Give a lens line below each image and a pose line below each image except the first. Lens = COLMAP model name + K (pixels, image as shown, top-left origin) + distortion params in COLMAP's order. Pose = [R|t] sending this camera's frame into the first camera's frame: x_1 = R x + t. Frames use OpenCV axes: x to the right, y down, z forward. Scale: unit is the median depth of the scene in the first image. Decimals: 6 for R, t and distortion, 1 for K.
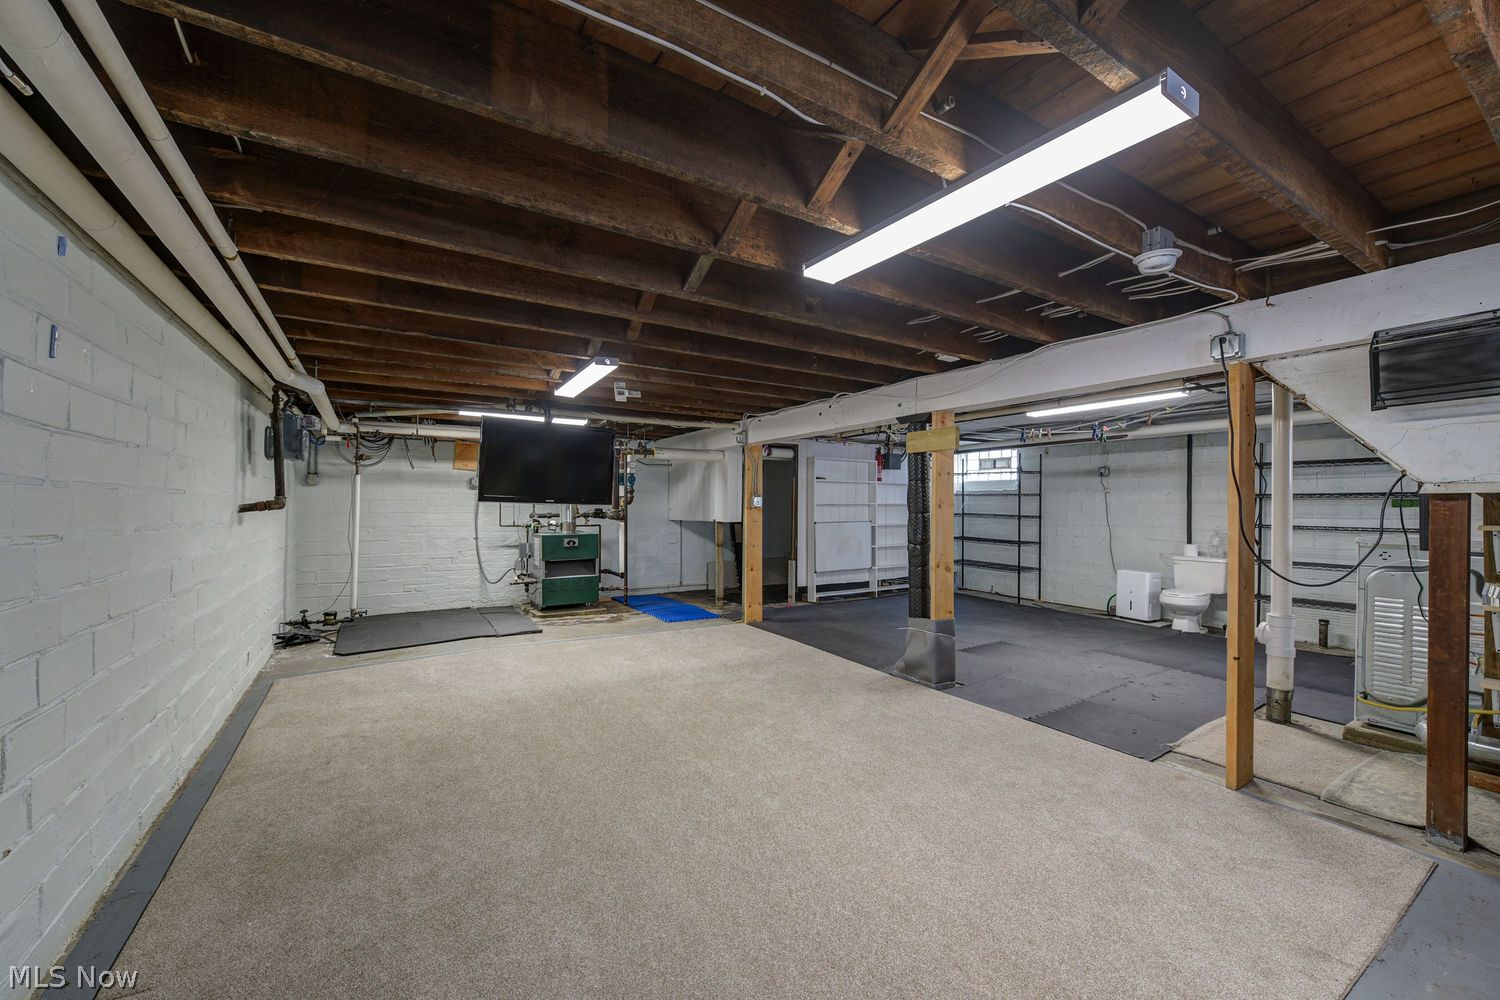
lens RADIAL K [[589.4, 0, 751.6], [0, 589.4, 504.6], [0, 0, 1]] dist [0.000527, 0.000028]
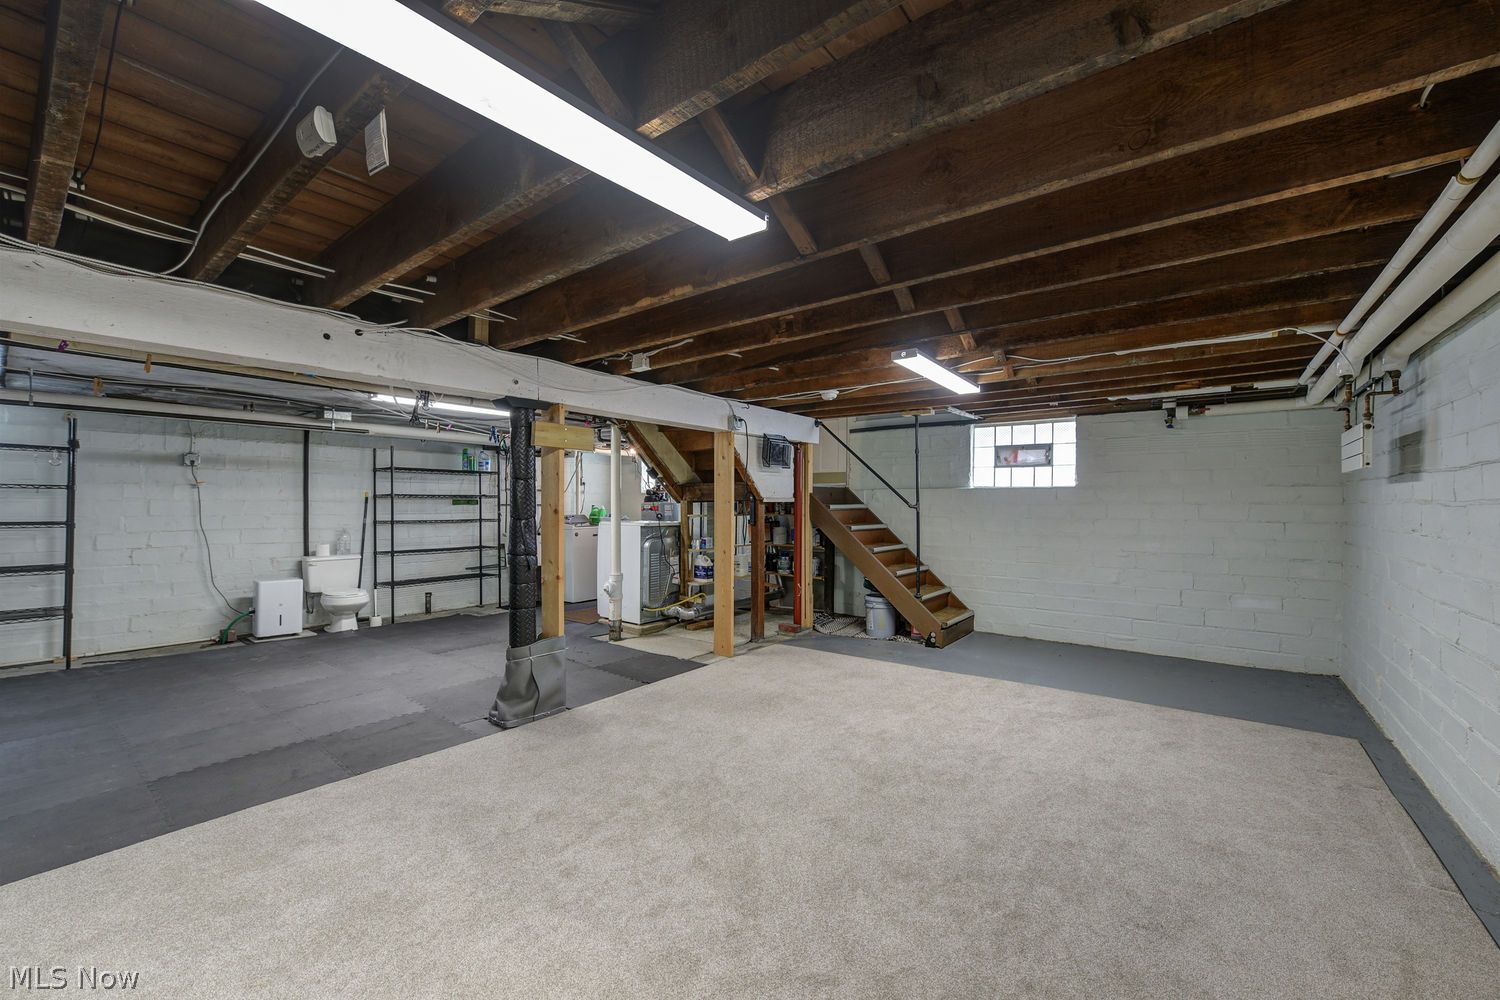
lens RADIAL K [[589.4, 0, 751.3], [0, 589.4, 501.0], [0, 0, 1]] dist [0.000527, 0.000028]
pose [[-0.338442, -0.003125, 0.940982, -0.402999], [-0.005732, 0.999983, 0.001259, -0.008833], [-0.940970, -0.004967, -0.338454, 0.647936]]
